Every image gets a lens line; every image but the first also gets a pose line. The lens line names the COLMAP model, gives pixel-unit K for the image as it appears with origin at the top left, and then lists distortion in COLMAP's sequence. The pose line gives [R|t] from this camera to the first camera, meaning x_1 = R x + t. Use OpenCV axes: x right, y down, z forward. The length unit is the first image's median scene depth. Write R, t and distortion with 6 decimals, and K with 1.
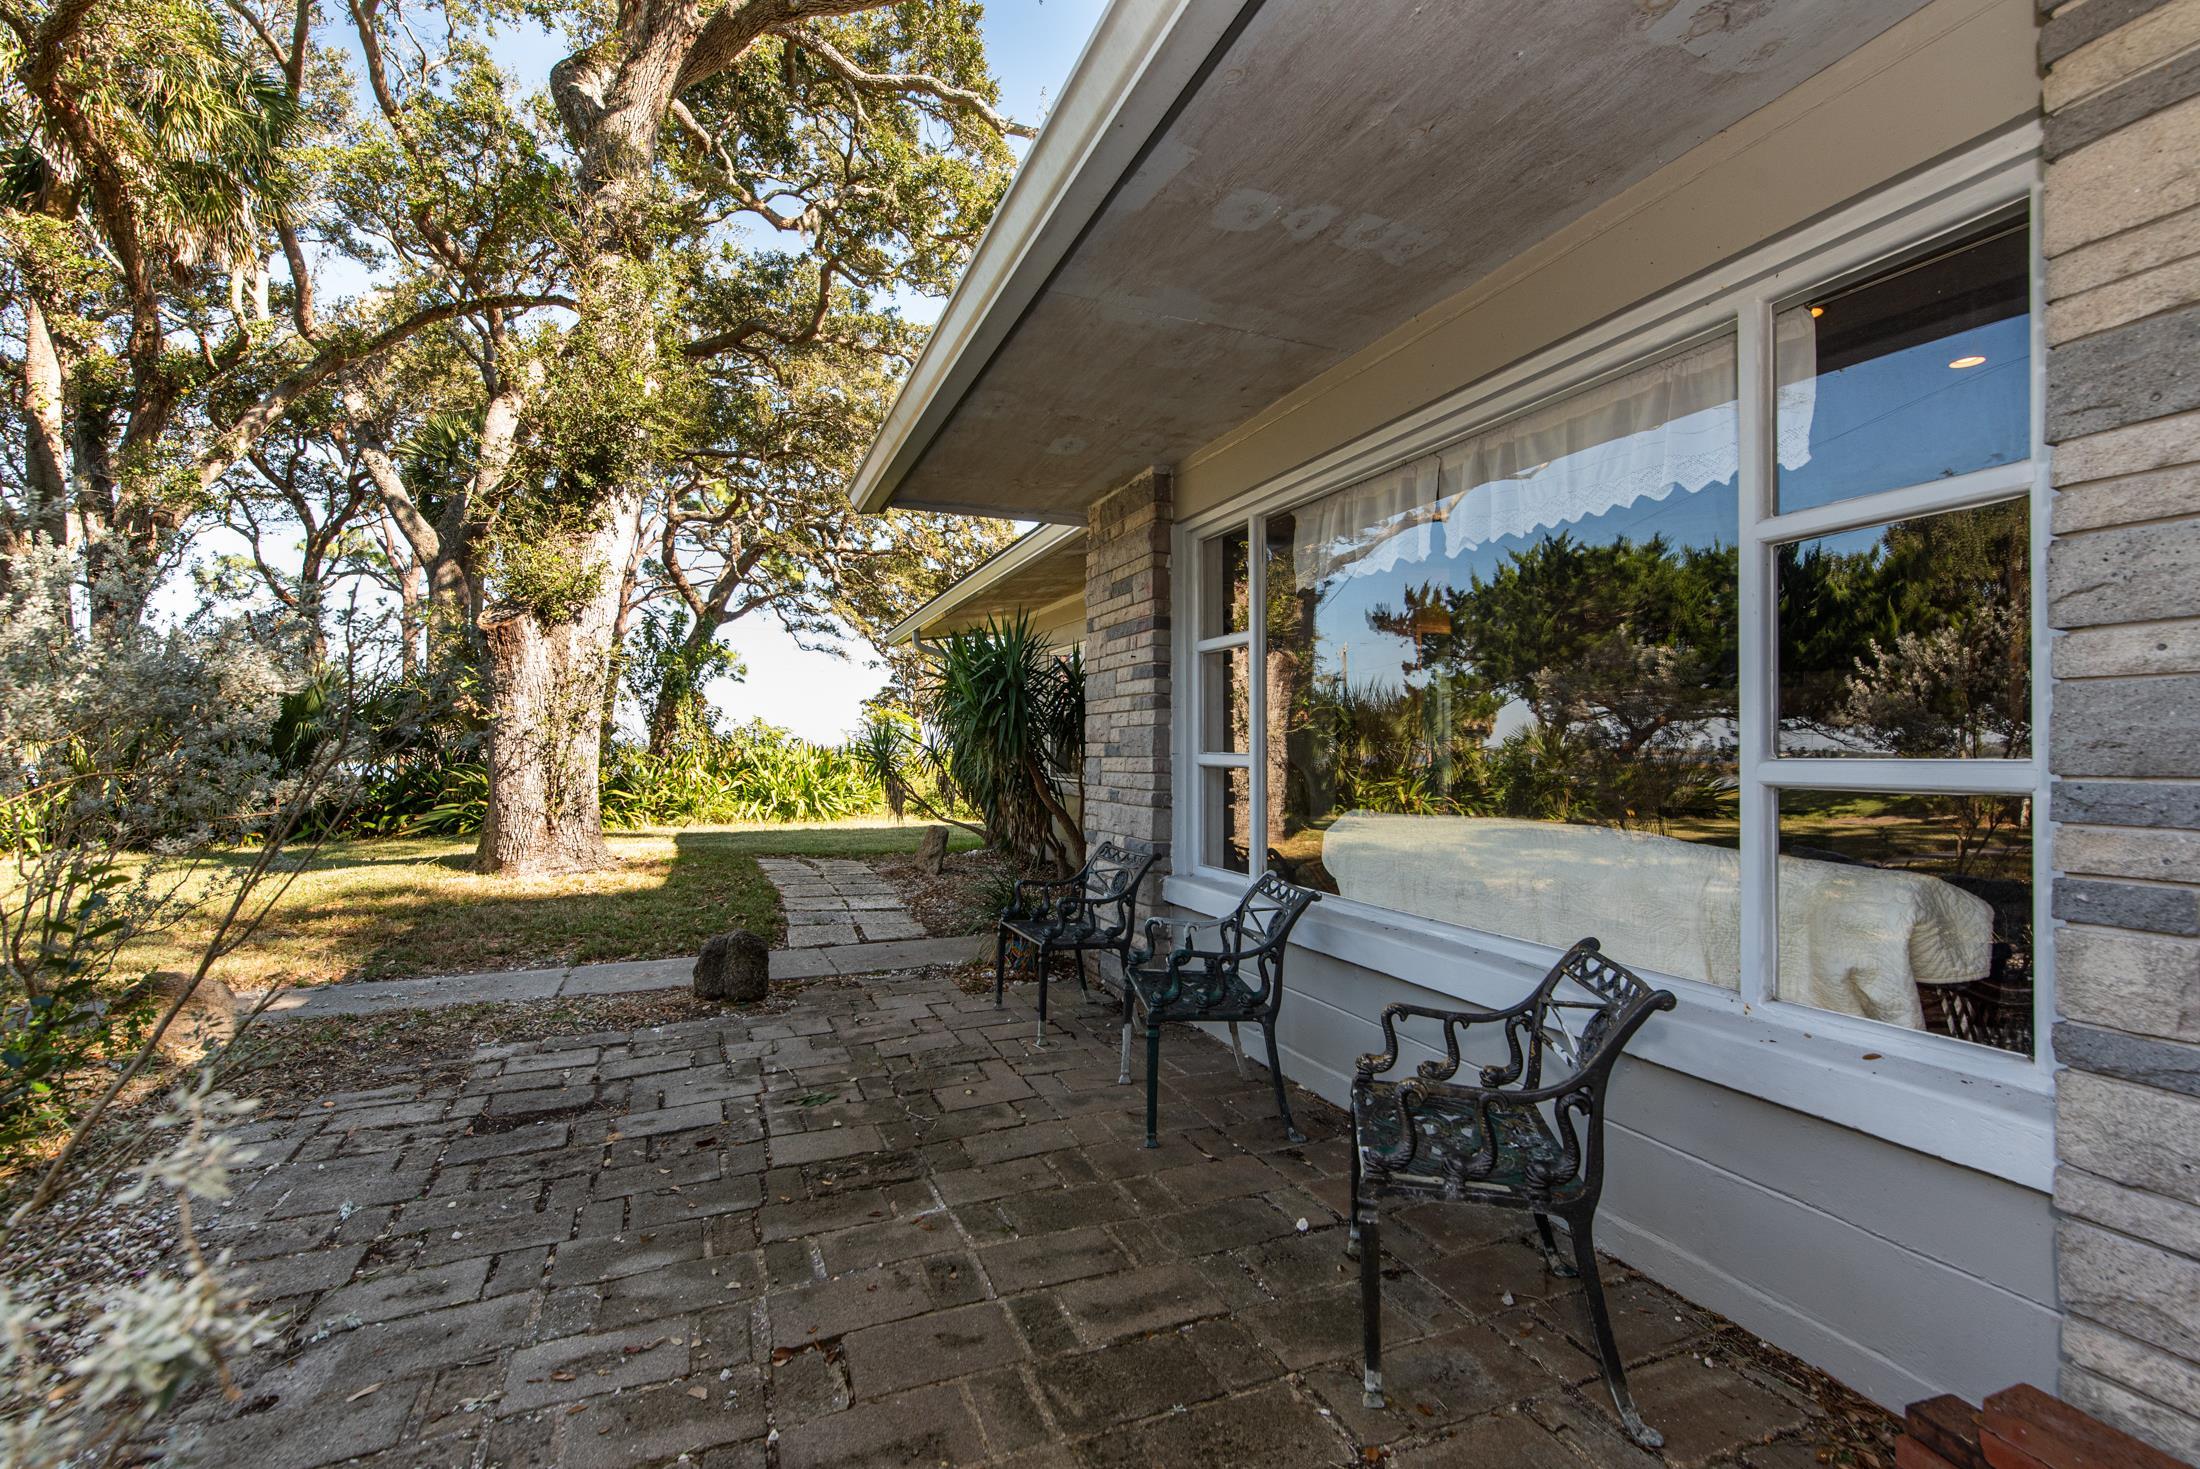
lens RADIAL K [[954.0, 0, 1105.3], [0, 954.0, 733.6], [0, 0, 1]] dist [0.004978, 0.000247]
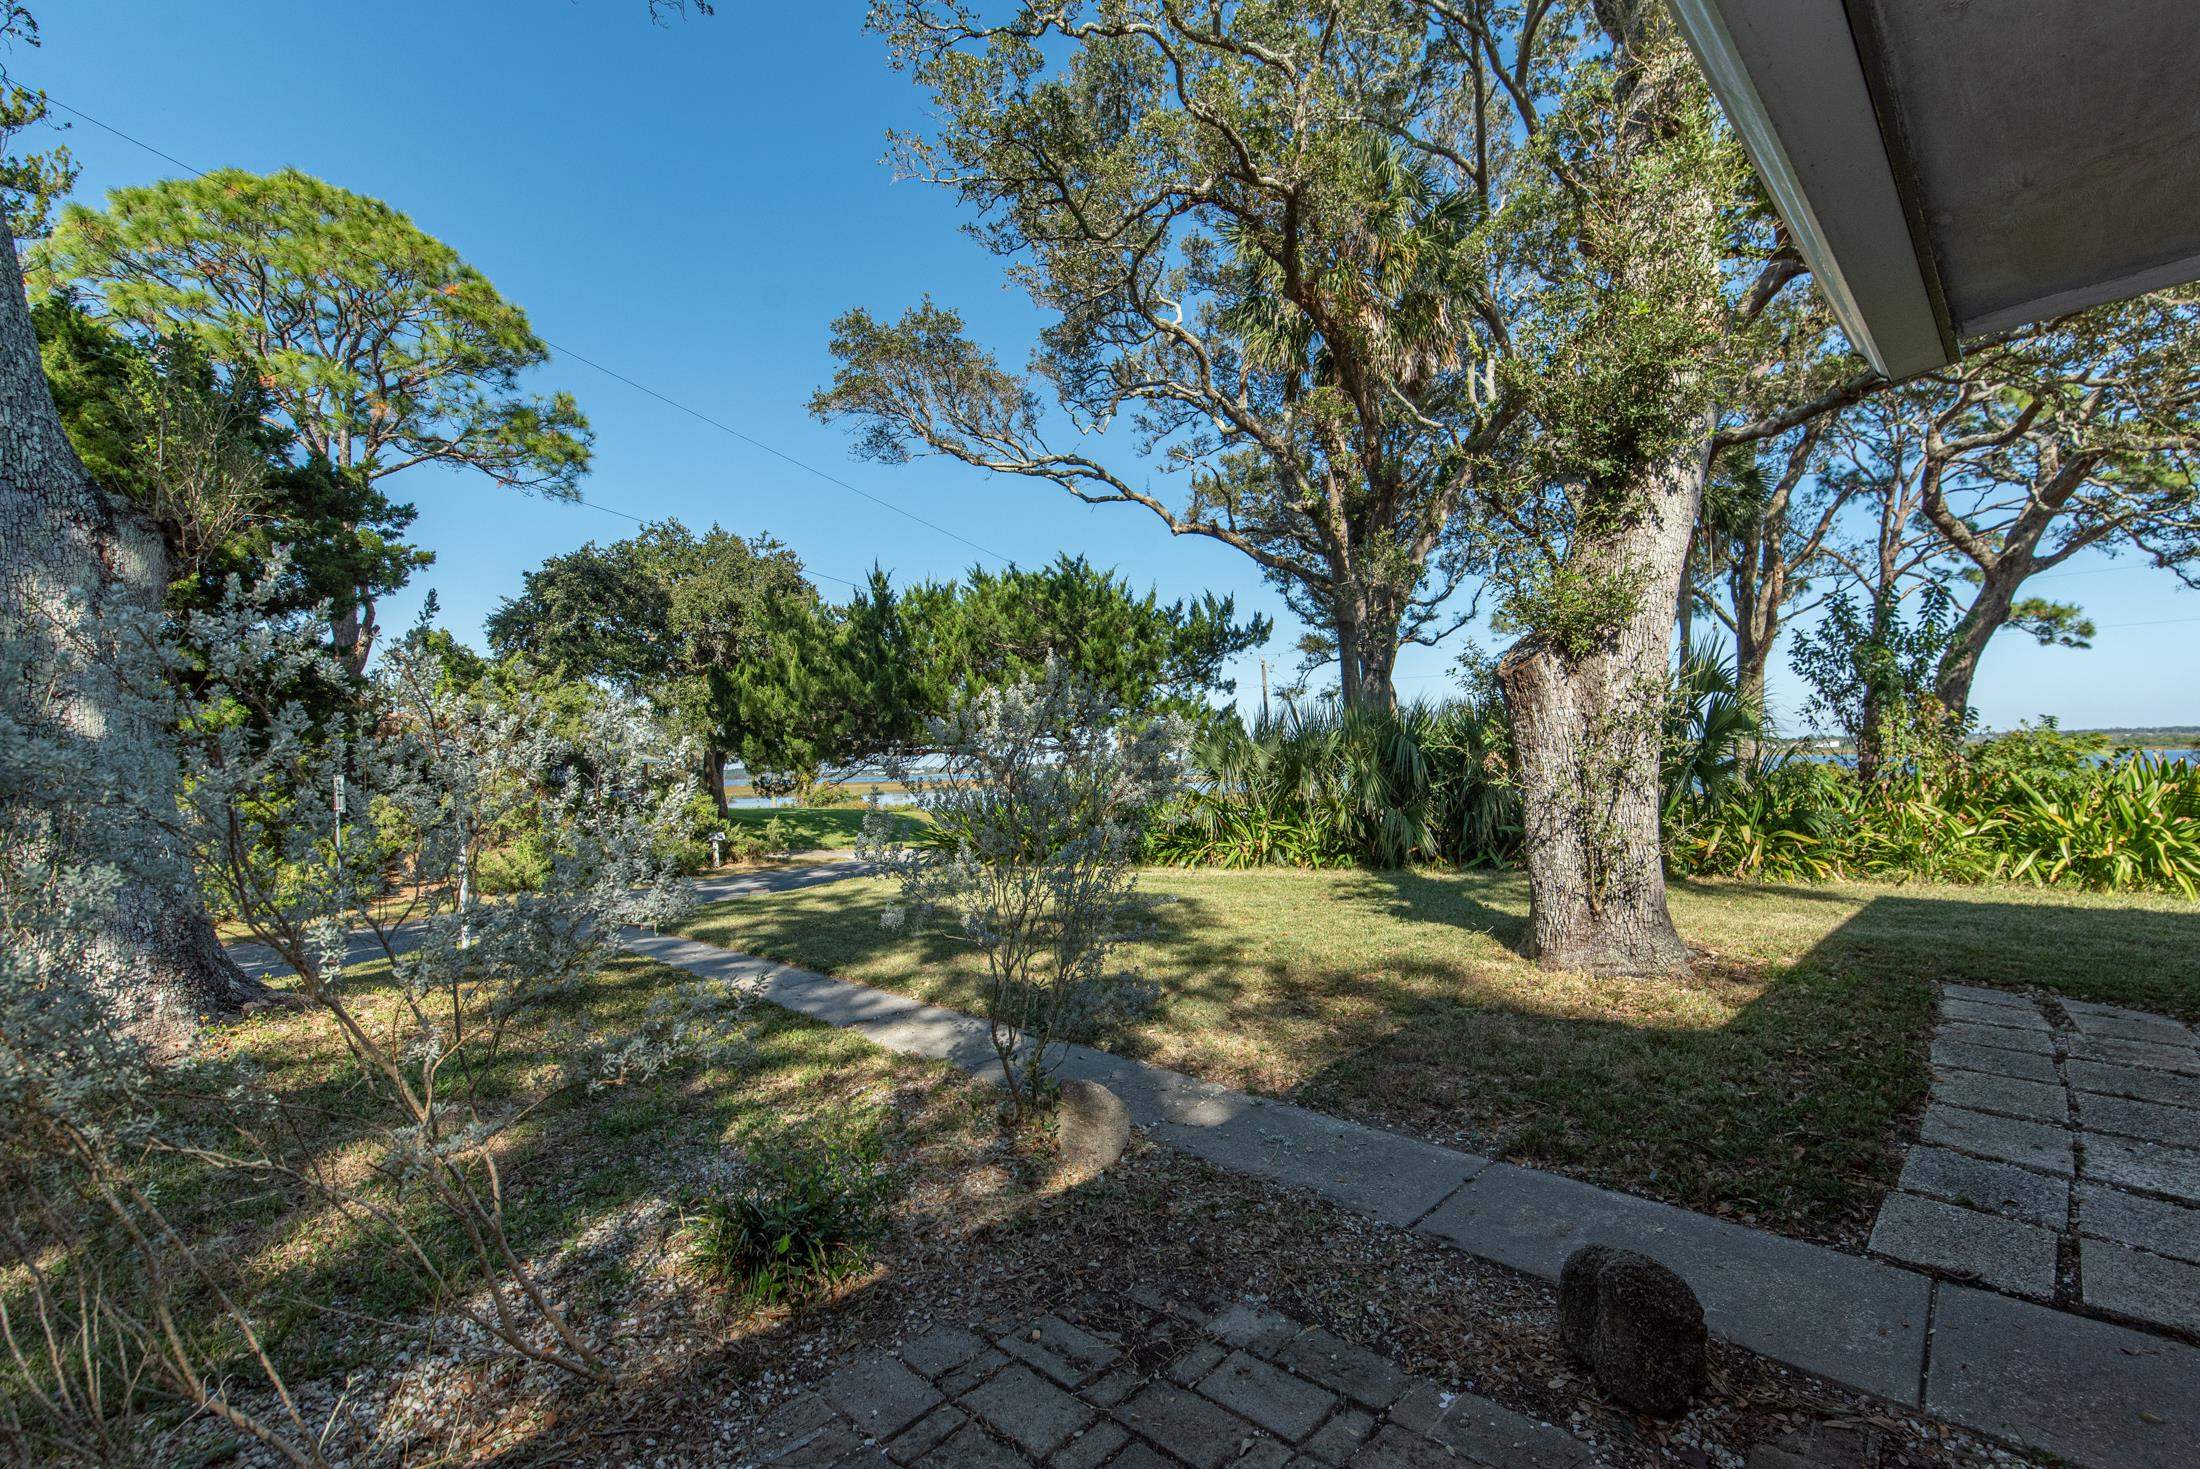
lens RADIAL K [[954.0, 0, 1105.3], [0, 954.0, 733.6], [0, 0, 1]] dist [0.004978, 0.000247]
pose [[0.383157, -0.045101, -0.922581, 0.002733], [0.050174, 0.998349, -0.027967, -0.026922], [0.922319, -0.035574, 0.384788, 0.177808]]
